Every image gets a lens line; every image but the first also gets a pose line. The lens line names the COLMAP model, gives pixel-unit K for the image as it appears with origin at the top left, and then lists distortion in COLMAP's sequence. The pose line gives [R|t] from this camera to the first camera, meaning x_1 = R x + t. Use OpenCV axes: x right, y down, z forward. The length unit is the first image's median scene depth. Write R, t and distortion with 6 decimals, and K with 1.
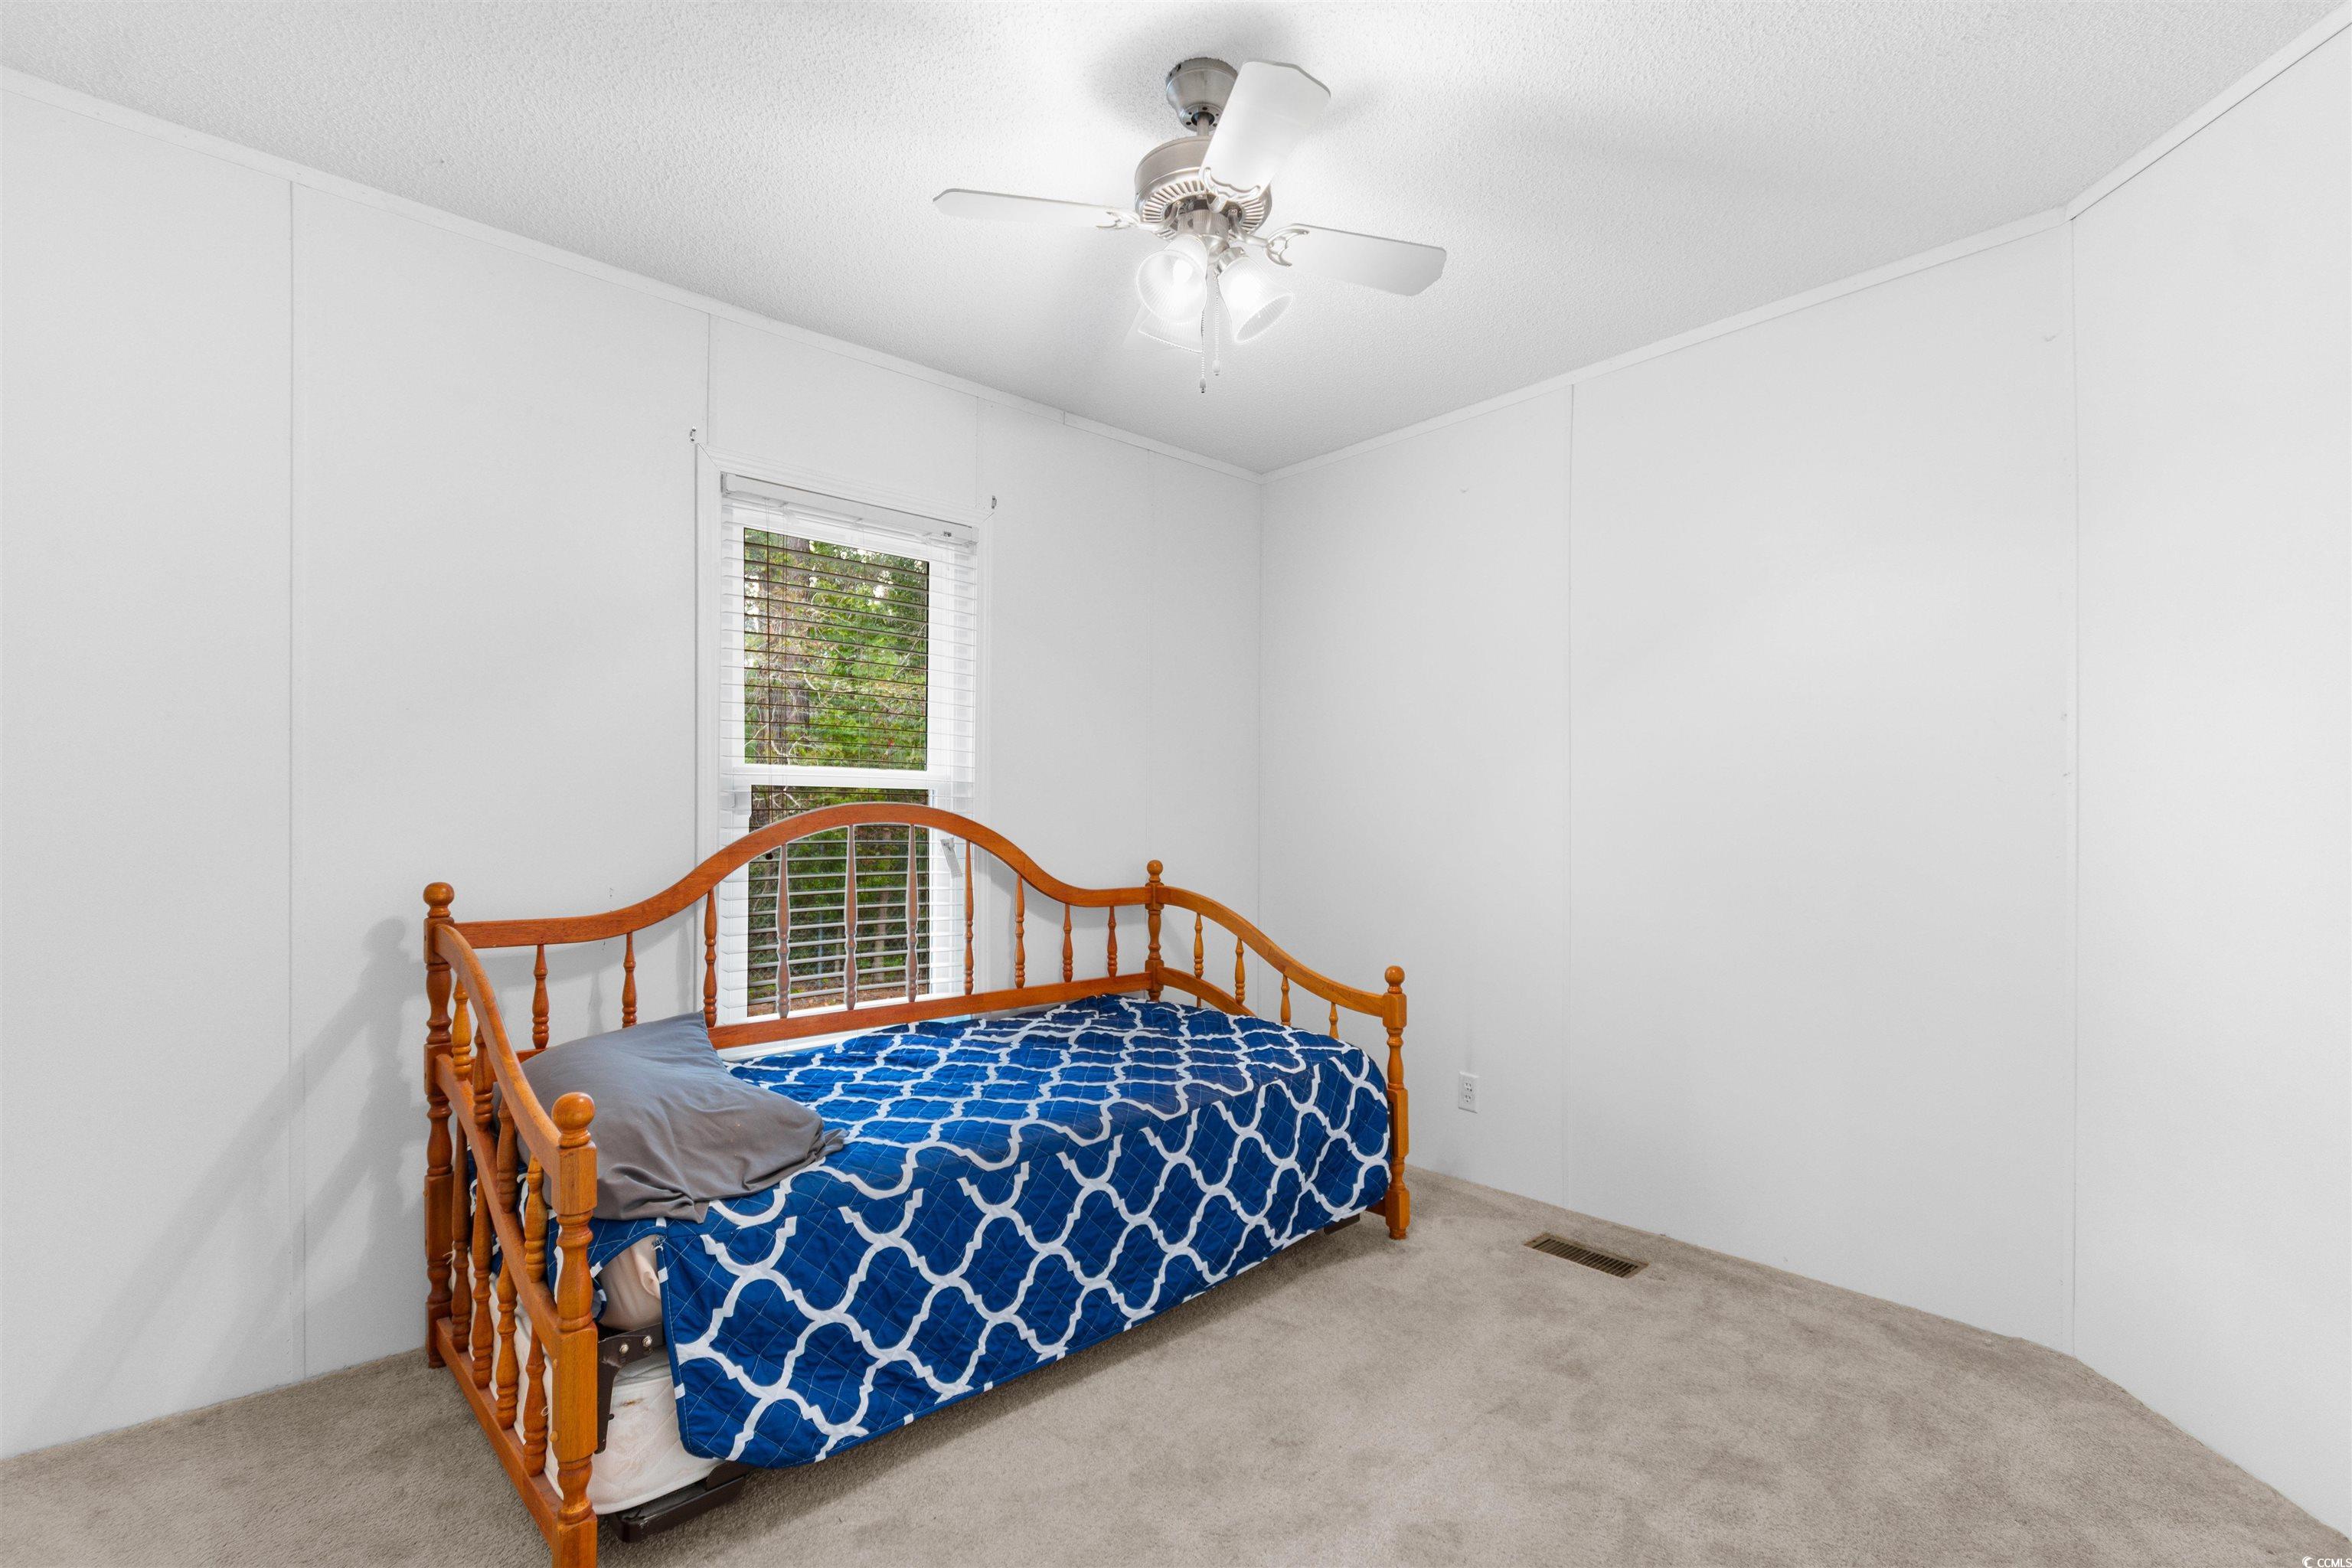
lens RADIAL K [[1041.2, 0, 1174.5], [0, 1041.2, 806.7], [0, 0, 1]] dist [0.001026, 0.000105]
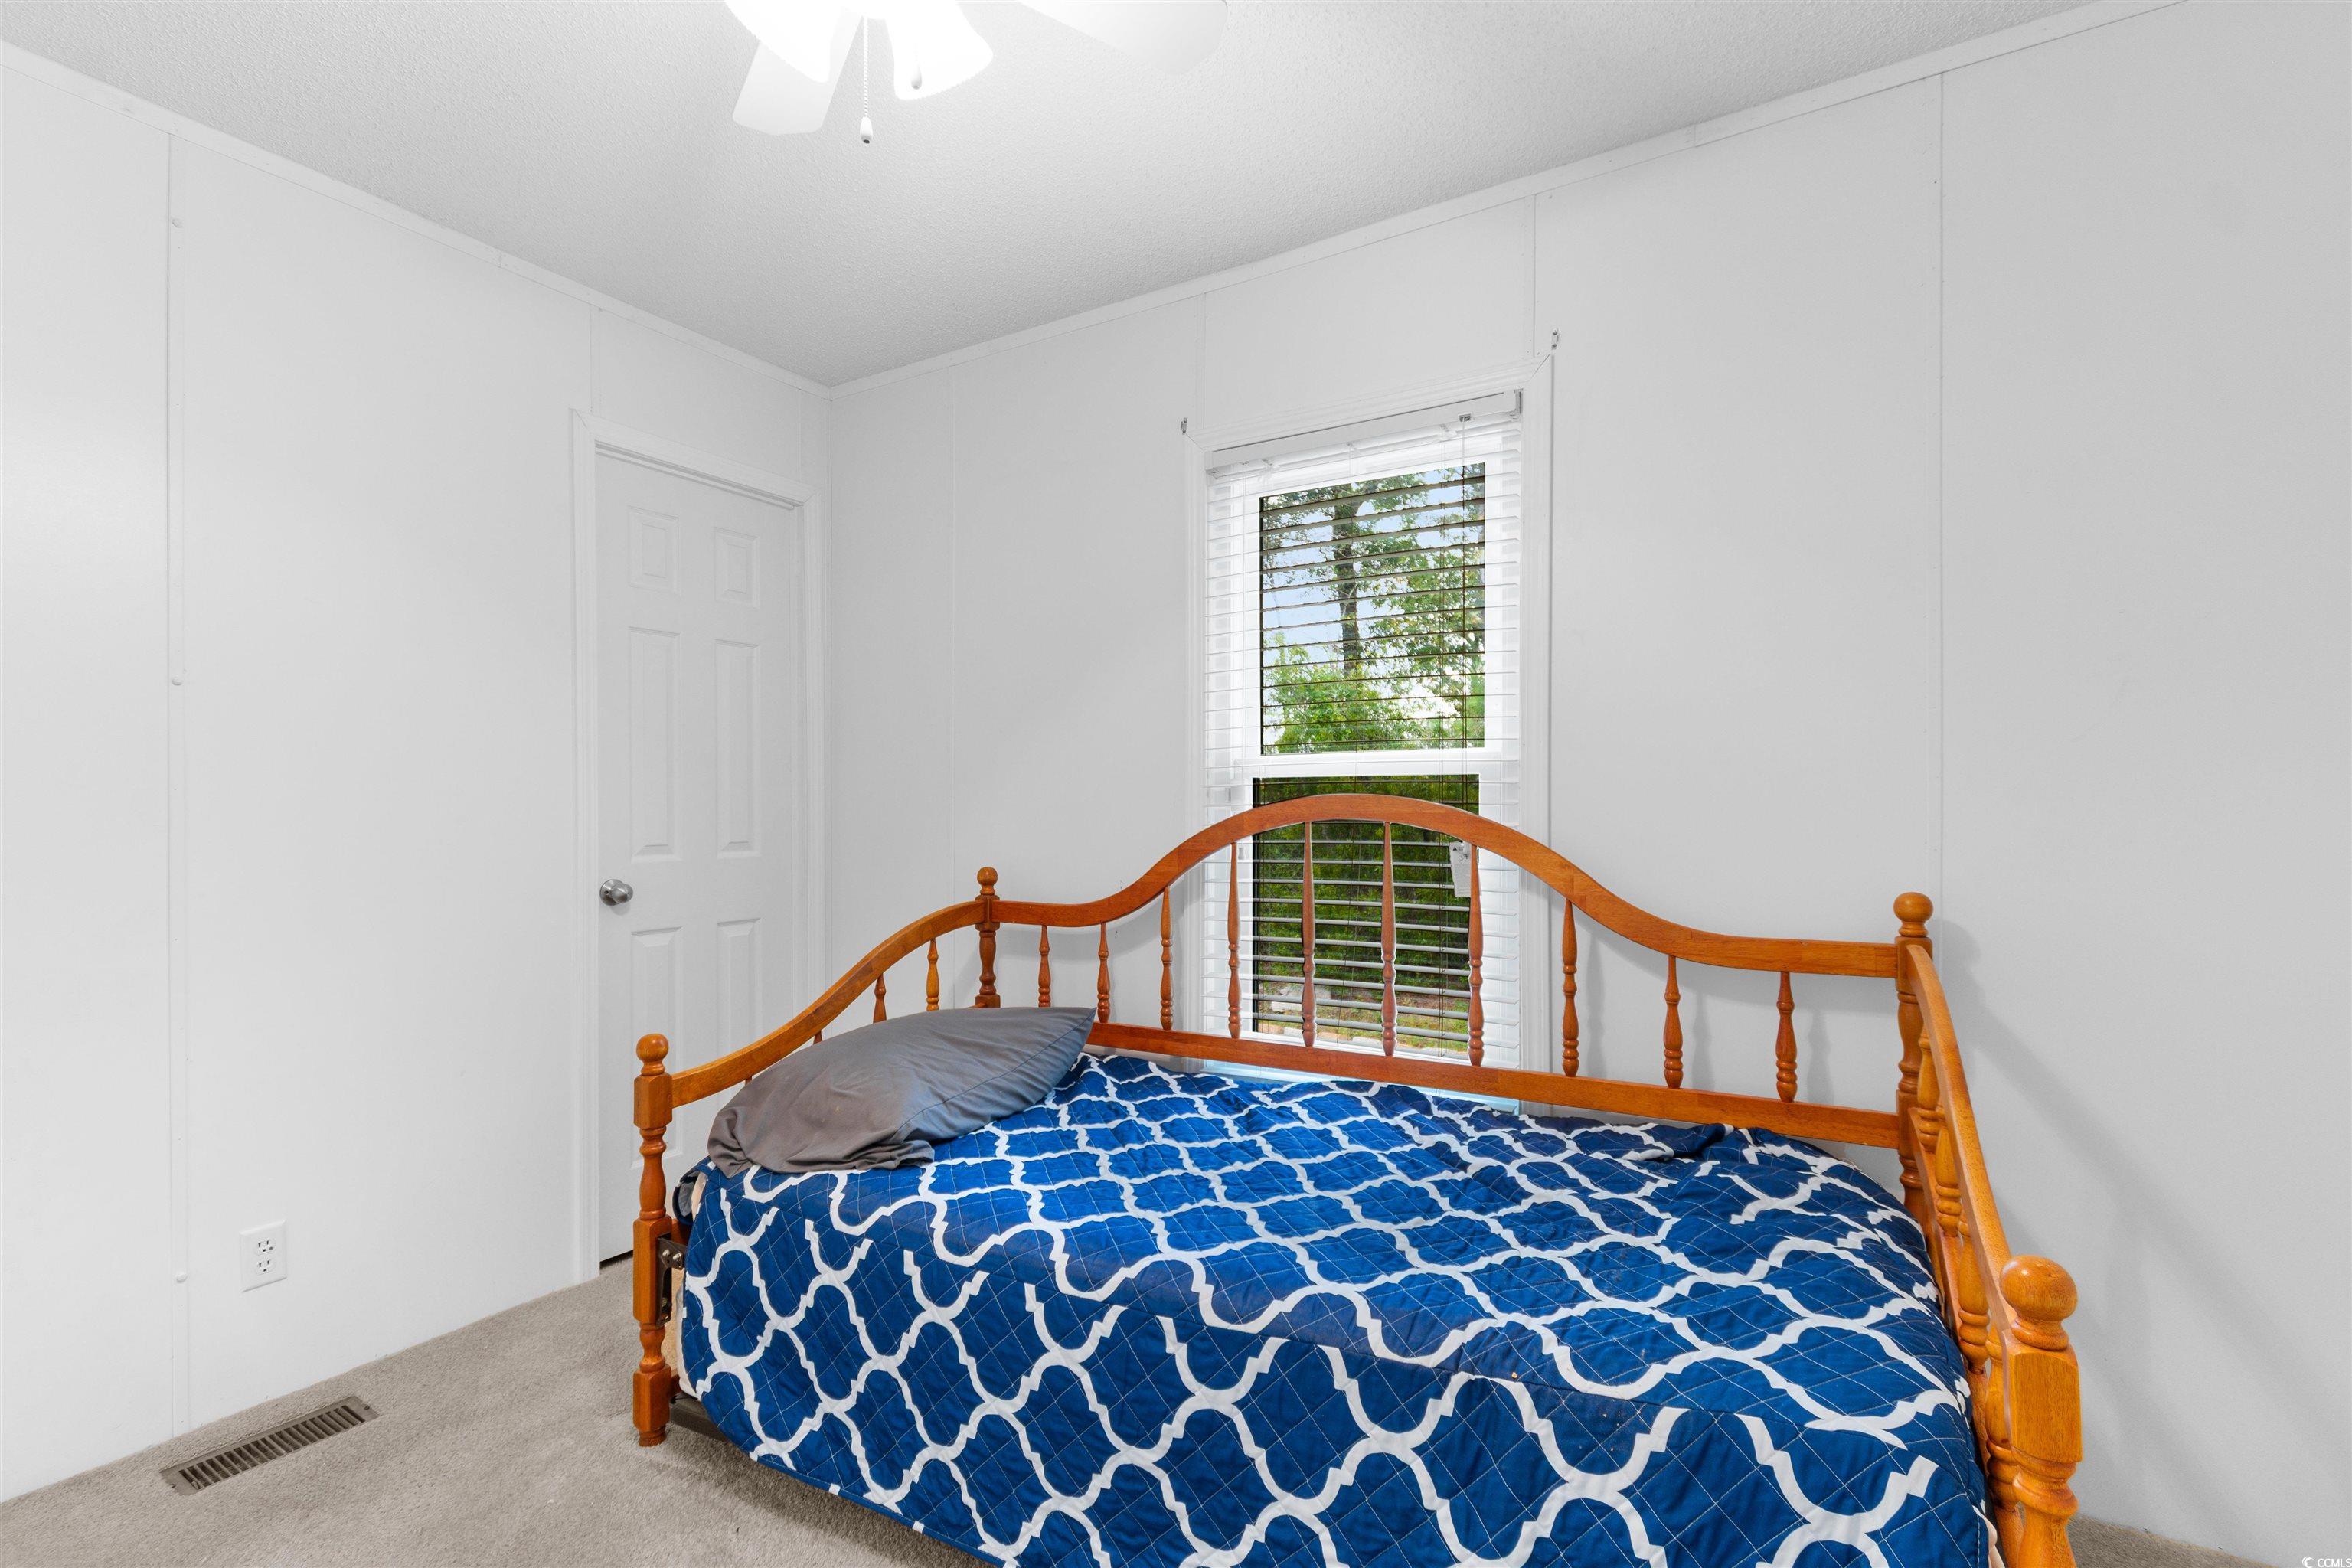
lens RADIAL K [[1041.2, 0, 1174.5], [0, 1041.2, 806.7], [0, 0, 1]] dist [0.001026, 0.000105]
pose [[0.306165, -0.011671, -0.951907, 0.438445], [0.016506, 0.999840, -0.006950, 0.009960], [0.951835, -0.013584, 0.306309, 0.644996]]
